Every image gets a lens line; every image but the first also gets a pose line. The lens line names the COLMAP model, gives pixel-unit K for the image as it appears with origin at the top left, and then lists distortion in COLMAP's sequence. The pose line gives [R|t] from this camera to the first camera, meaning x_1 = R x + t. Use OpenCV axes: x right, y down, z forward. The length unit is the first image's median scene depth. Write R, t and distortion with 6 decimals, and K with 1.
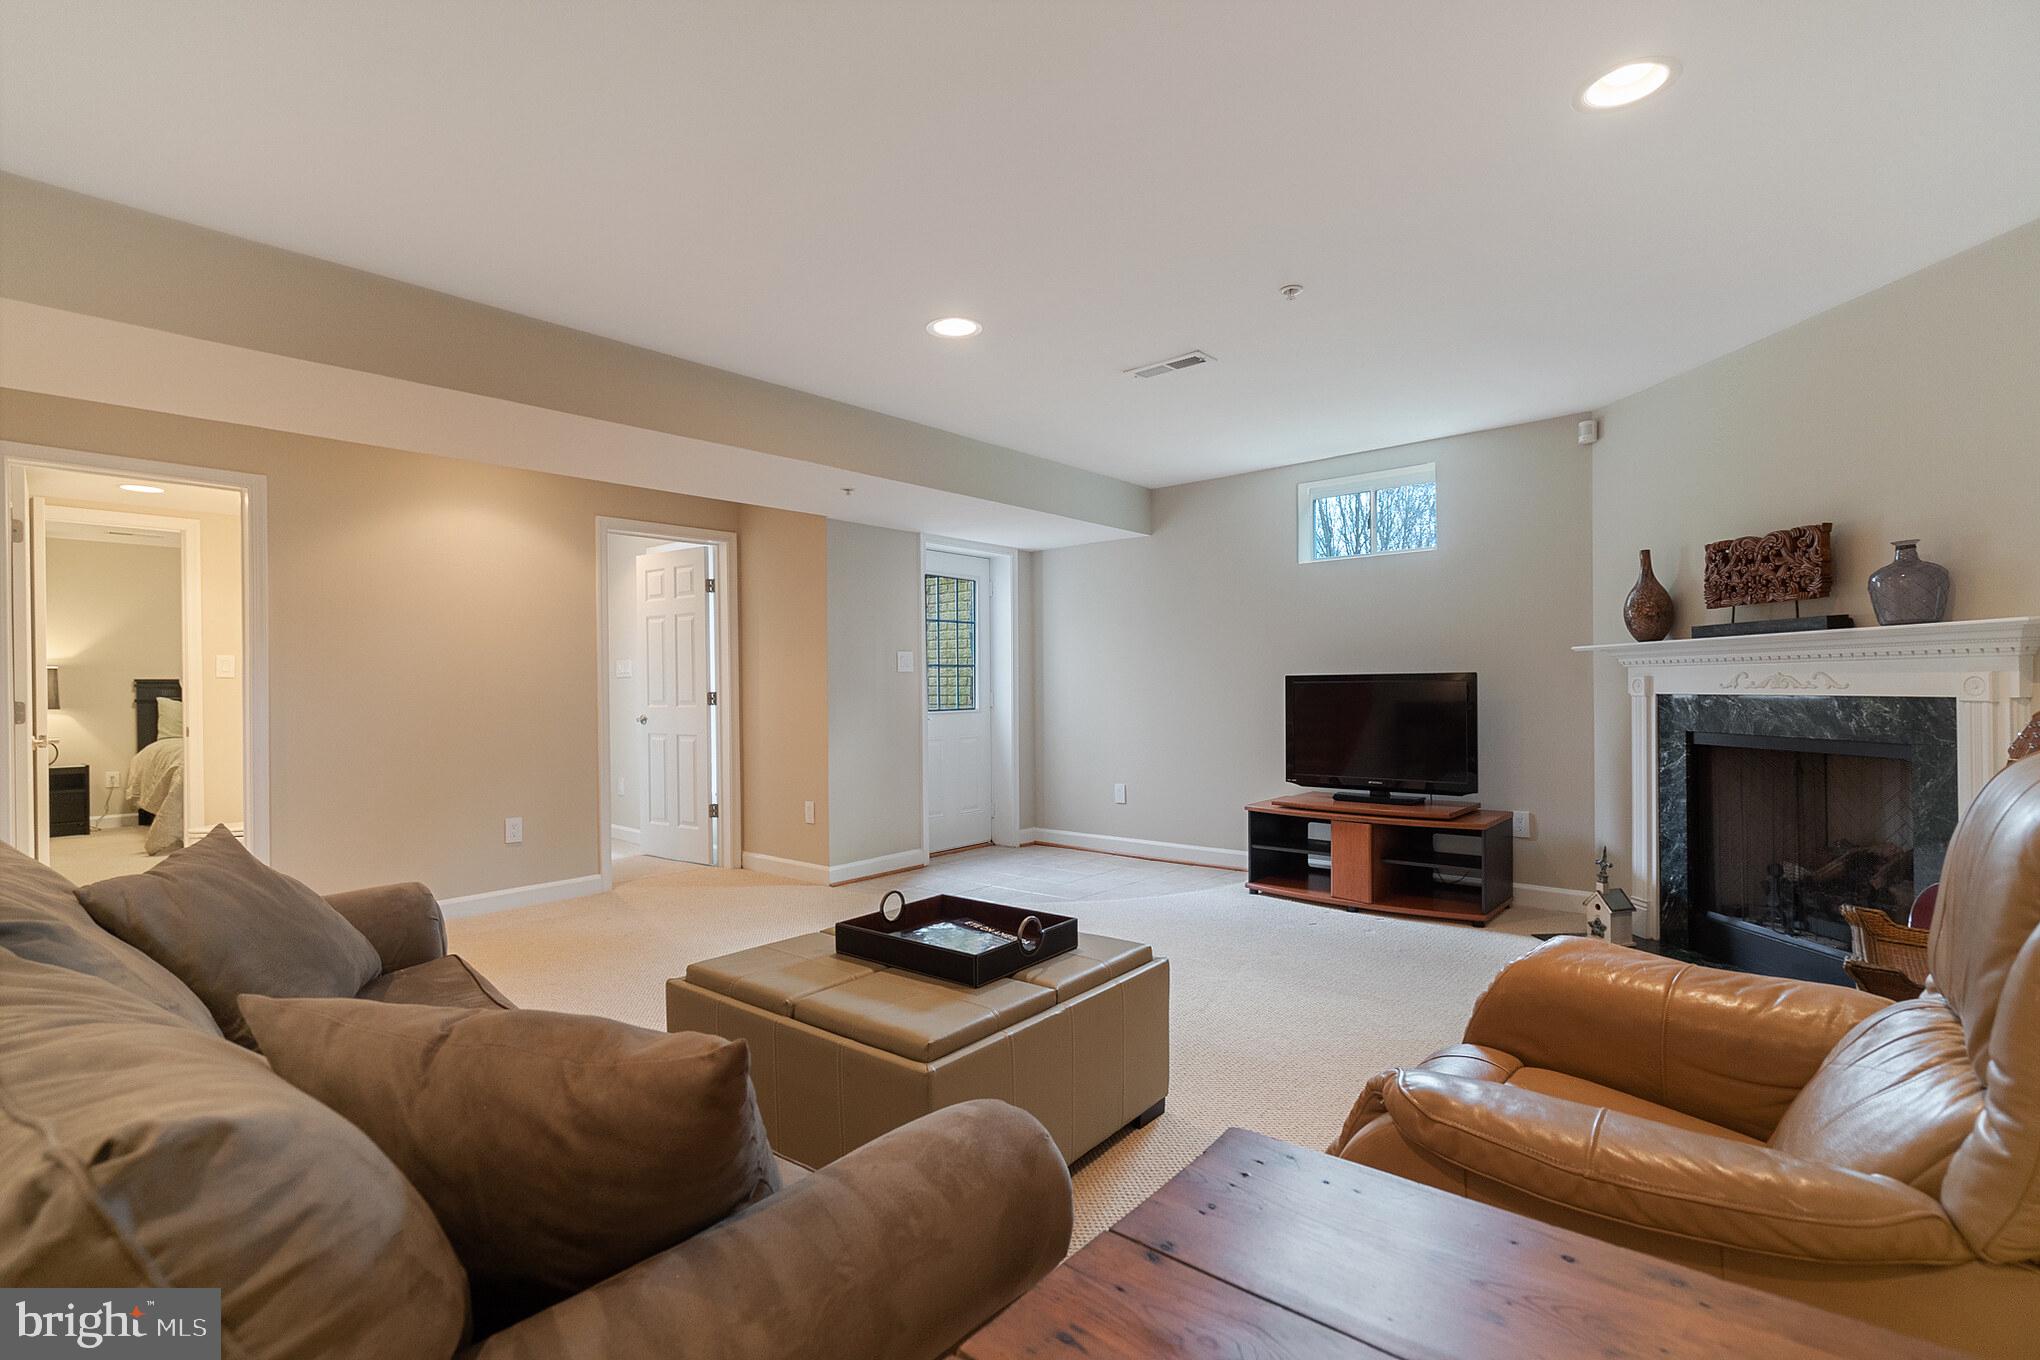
lens RADIAL K [[937.3, 0, 1025.4], [0, 937.3, 682.2], [0, 0, 1]] dist [0.019102, 0.000172]
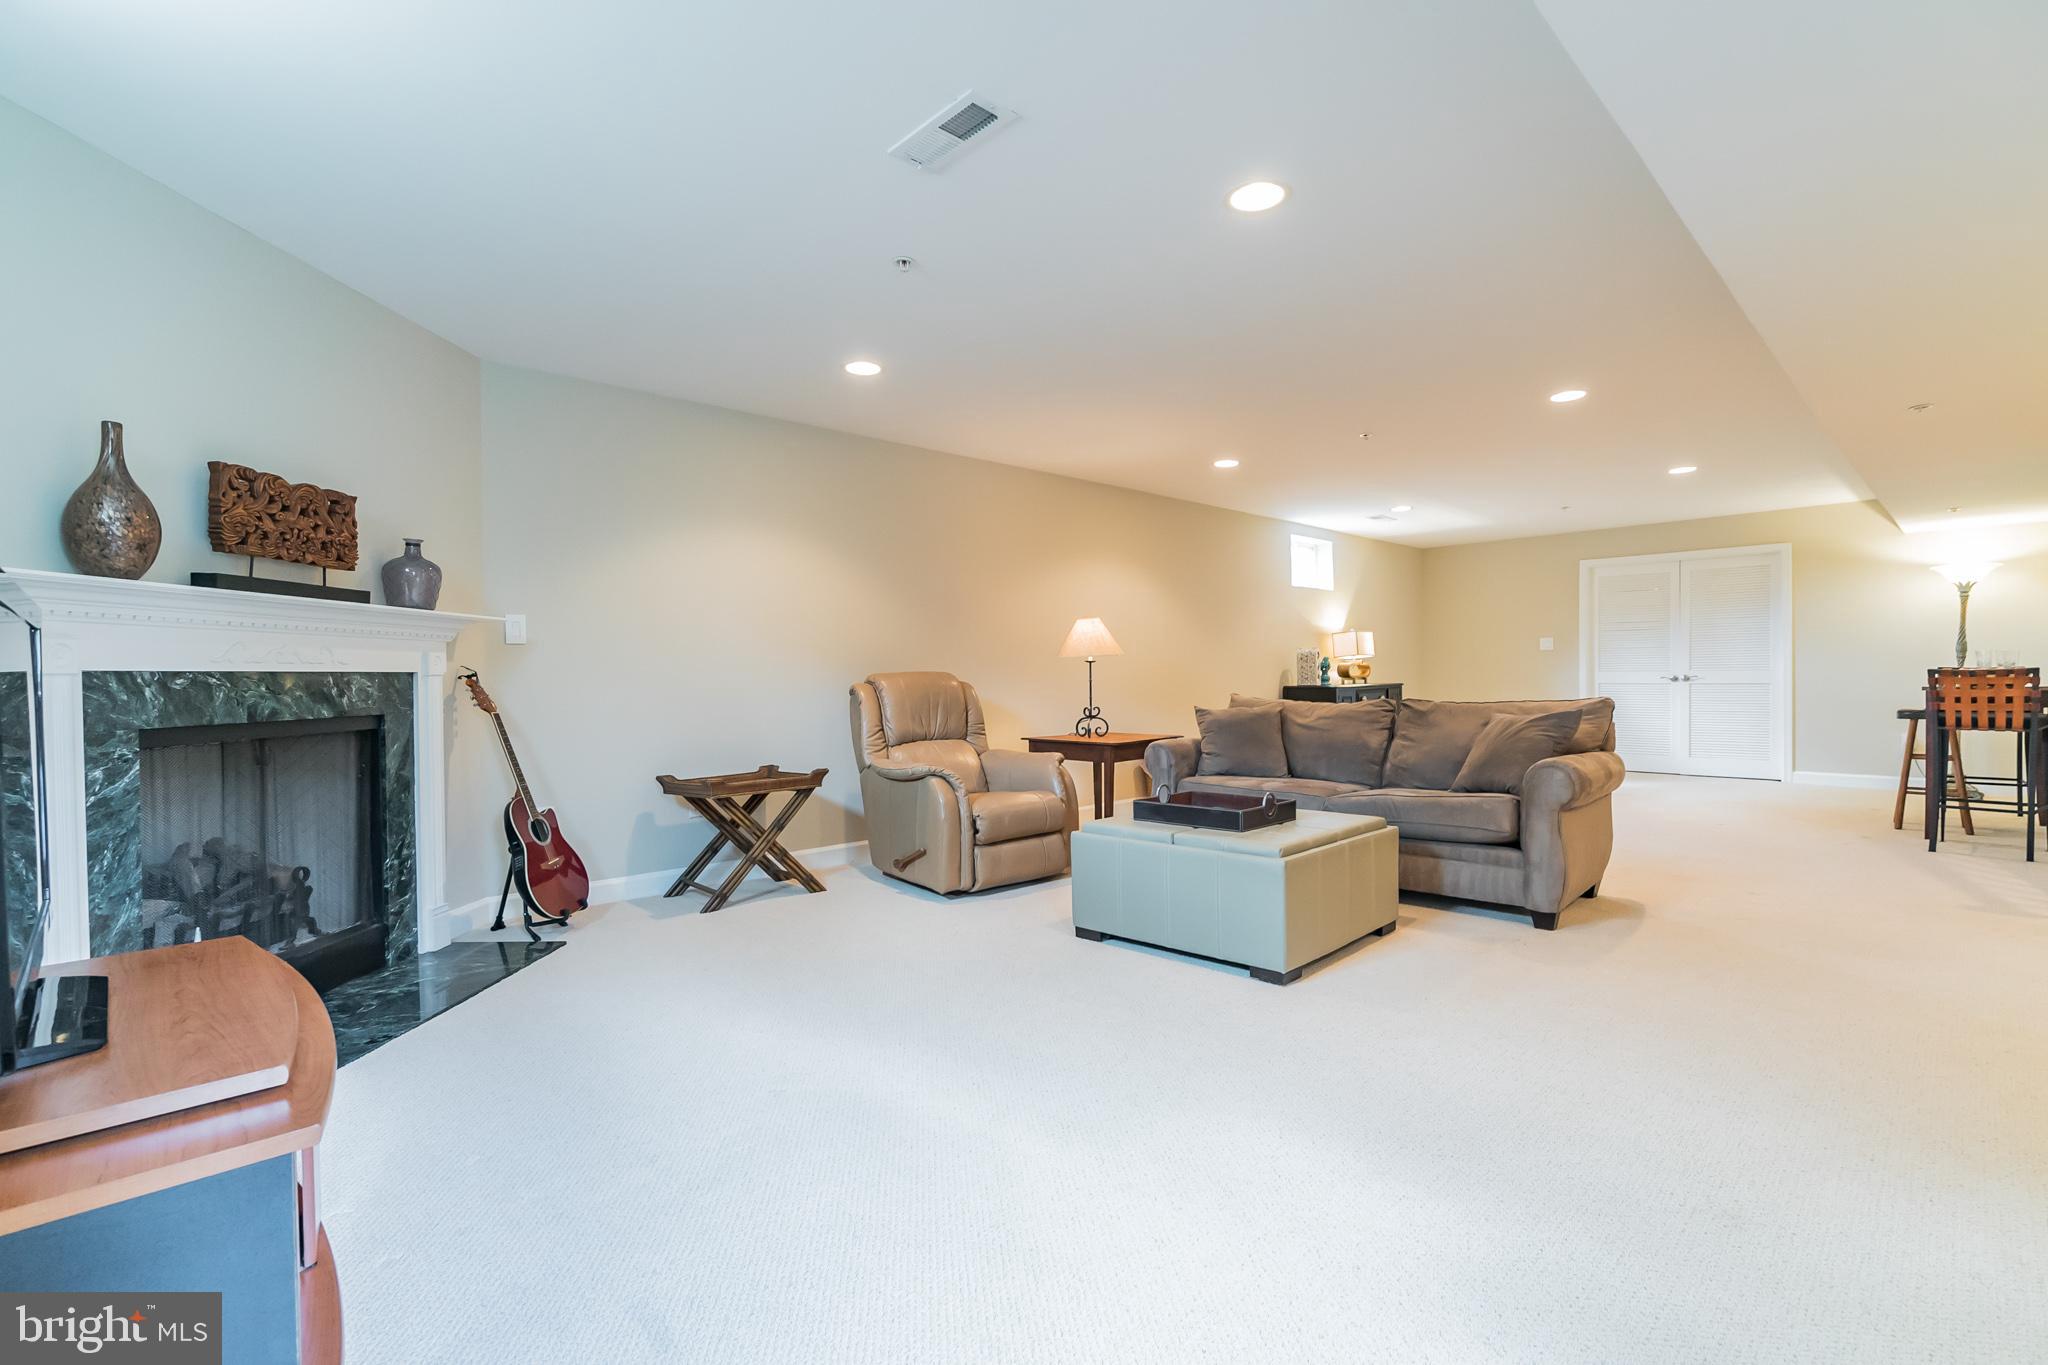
lens RADIAL K [[940.9, 0, 1029.4], [0, 940.9, 684.7], [0, 0, 1]] dist [0.019102, 0.000172]
pose [[-0.994071, 0.019494, 0.106971, 0.040099], [0.020250, 0.999777, 0.005988, 0.033874], [-0.106830, 0.008118, -0.994244, 1.772312]]
